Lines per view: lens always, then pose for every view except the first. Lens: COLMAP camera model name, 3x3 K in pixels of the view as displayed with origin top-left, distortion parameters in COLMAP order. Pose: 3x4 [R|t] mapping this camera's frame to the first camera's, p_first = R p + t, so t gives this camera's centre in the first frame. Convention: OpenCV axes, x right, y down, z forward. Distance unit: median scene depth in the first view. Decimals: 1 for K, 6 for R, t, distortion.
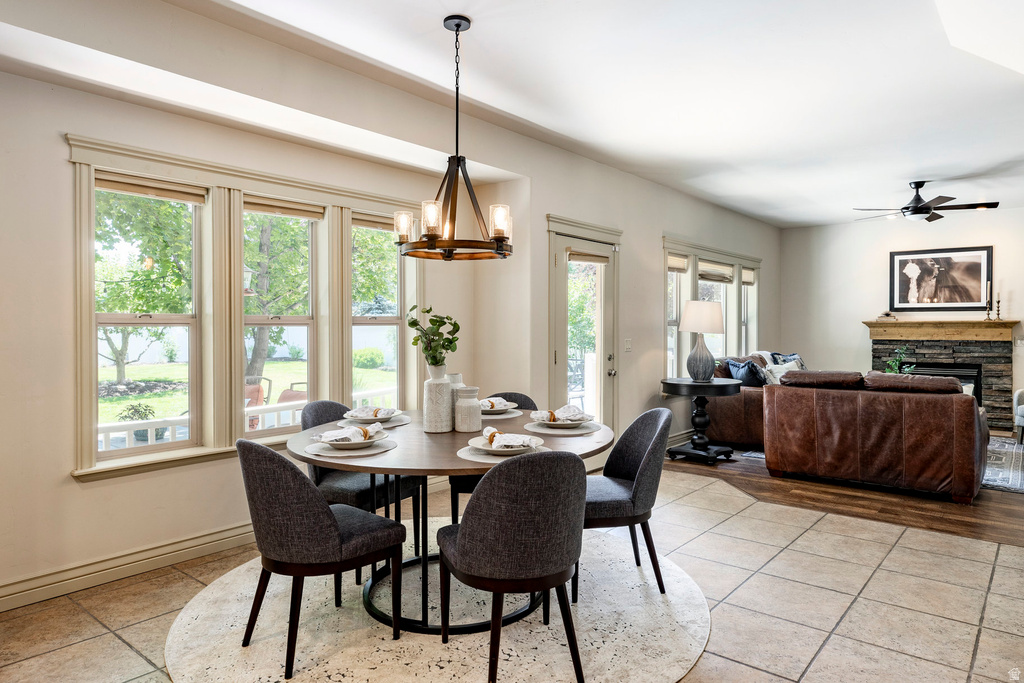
lens RADIAL K [[649.2, 0, 511.2], [0, 649.2, 334.5], [0, 0, 1]] dist [0.007110, 0.000147]
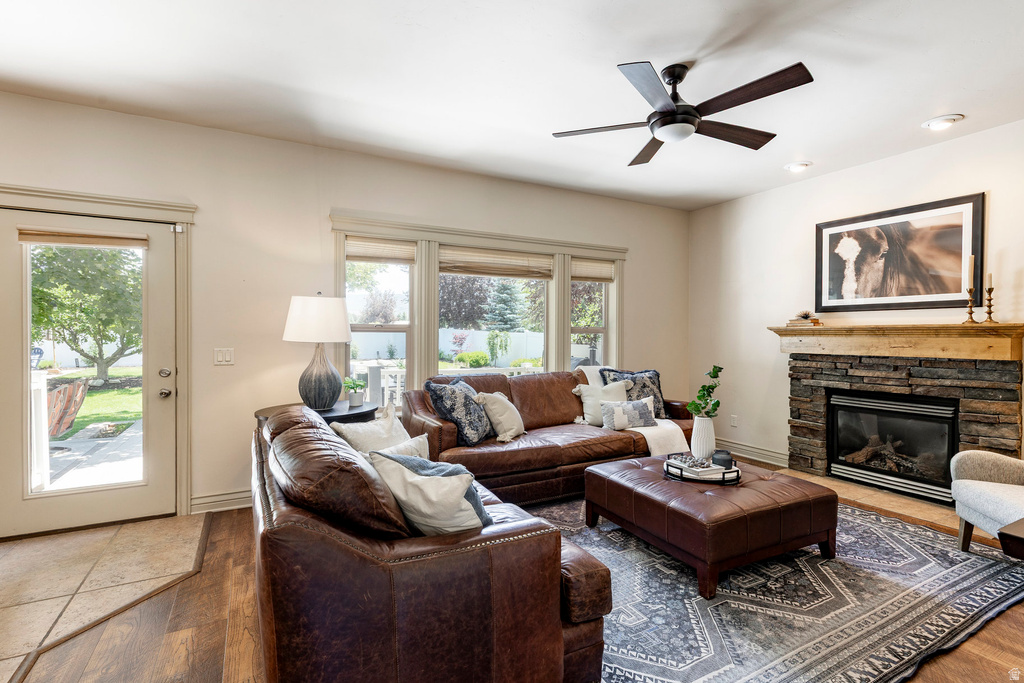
lens RADIAL K [[468.0, 0, 518.1], [0, 468.0, 341.4], [0, 0, 1]] dist [0.003279, -0.000213]
pose [[0.921250, 0.008293, -0.388882, 0.509963], [-0.007562, 0.999966, 0.003409, -0.004409], [0.388897, -0.000200, 0.921281, 0.450886]]
